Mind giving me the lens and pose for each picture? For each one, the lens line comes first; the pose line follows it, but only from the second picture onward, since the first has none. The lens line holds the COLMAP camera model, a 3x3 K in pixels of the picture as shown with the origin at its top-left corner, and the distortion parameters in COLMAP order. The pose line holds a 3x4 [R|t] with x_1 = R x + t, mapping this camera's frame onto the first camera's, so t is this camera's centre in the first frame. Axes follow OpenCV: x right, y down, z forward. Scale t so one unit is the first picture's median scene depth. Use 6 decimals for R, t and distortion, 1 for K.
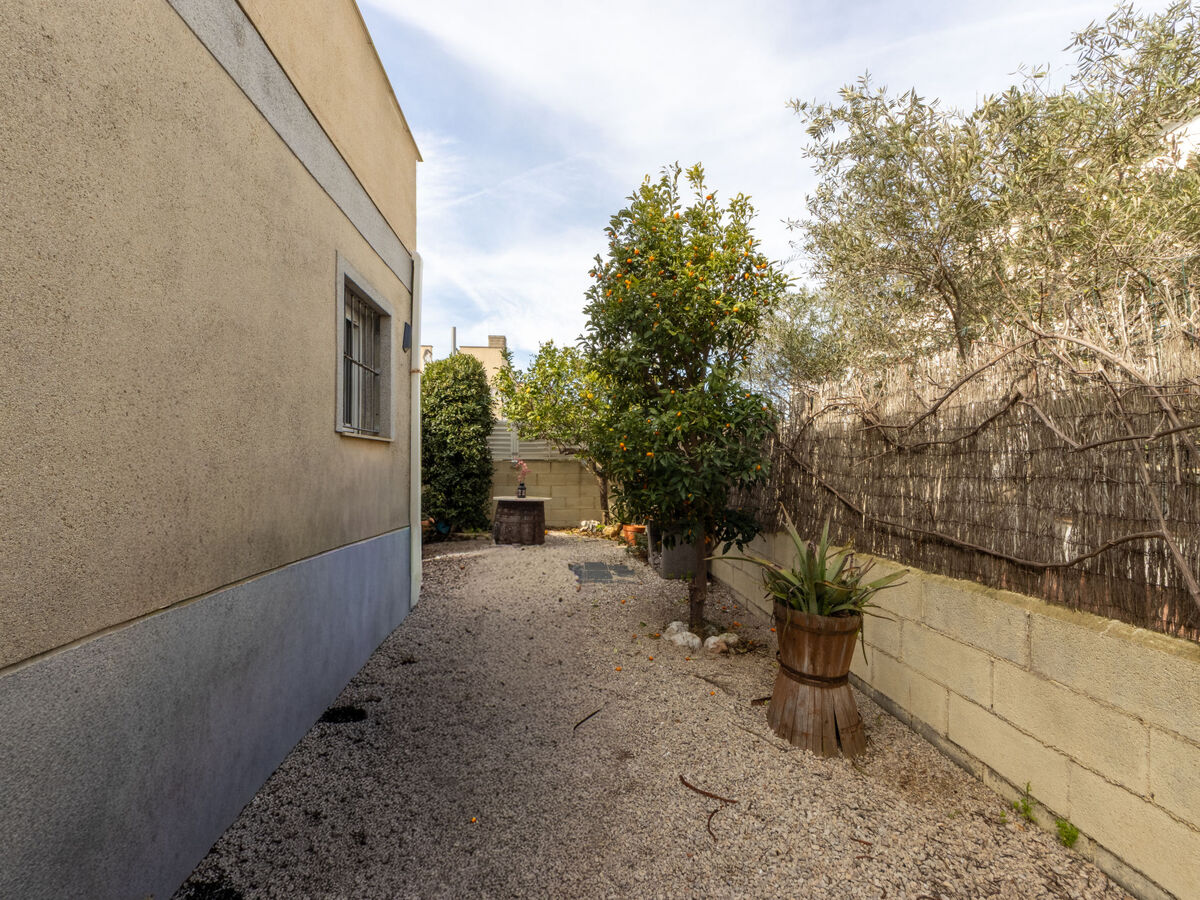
lens RADIAL K [[525.5, 0, 602.7], [0, 525.5, 455.3], [0, 0, 1]] dist [-0.000673, -0.000123]
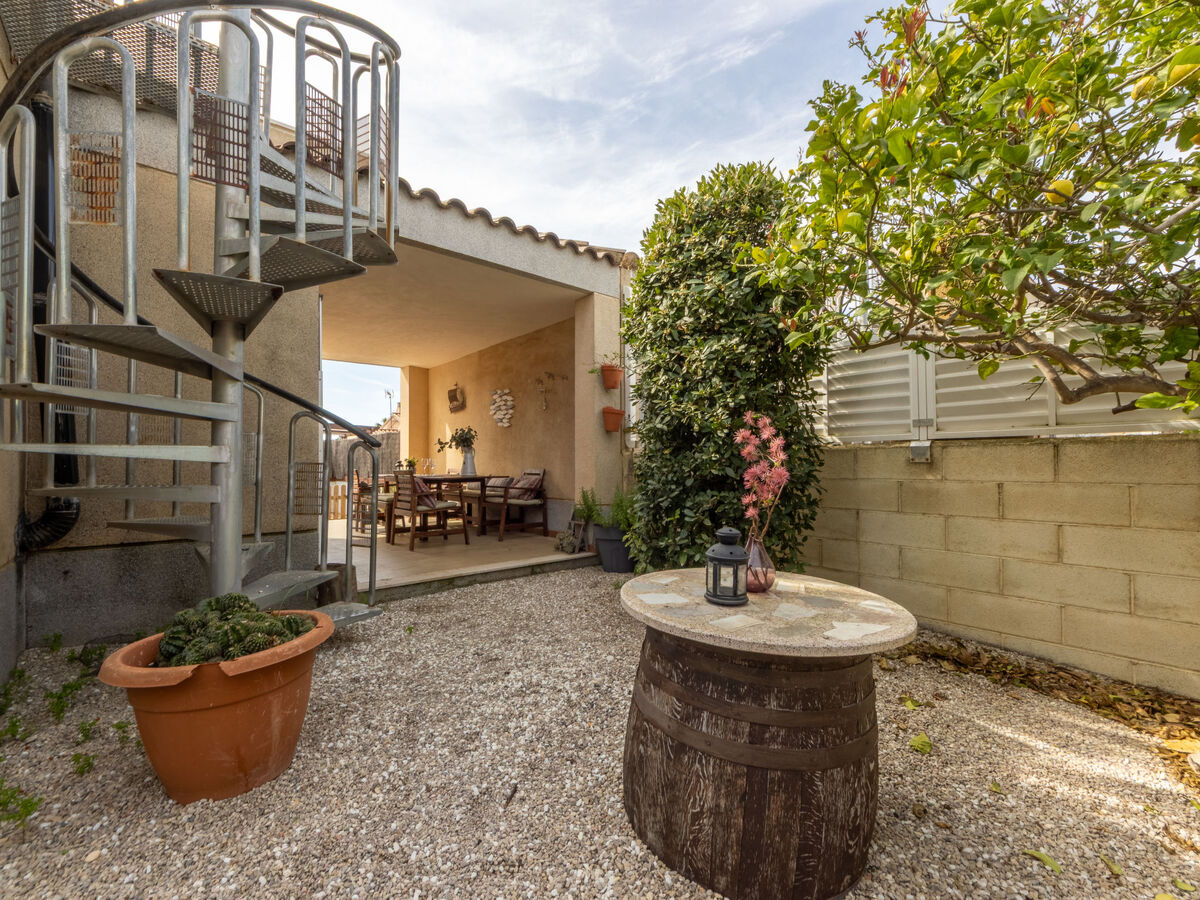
lens RADIAL K [[525.5, 0, 602.7], [0, 525.5, 455.3], [0, 0, 1]] dist [-0.000673, -0.000123]
pose [[0.585404, -0.007250, -0.810709, -0.009674], [0.014975, 0.999886, 0.001871, 0.014702], [0.810604, -0.013236, 0.585446, 0.624819]]
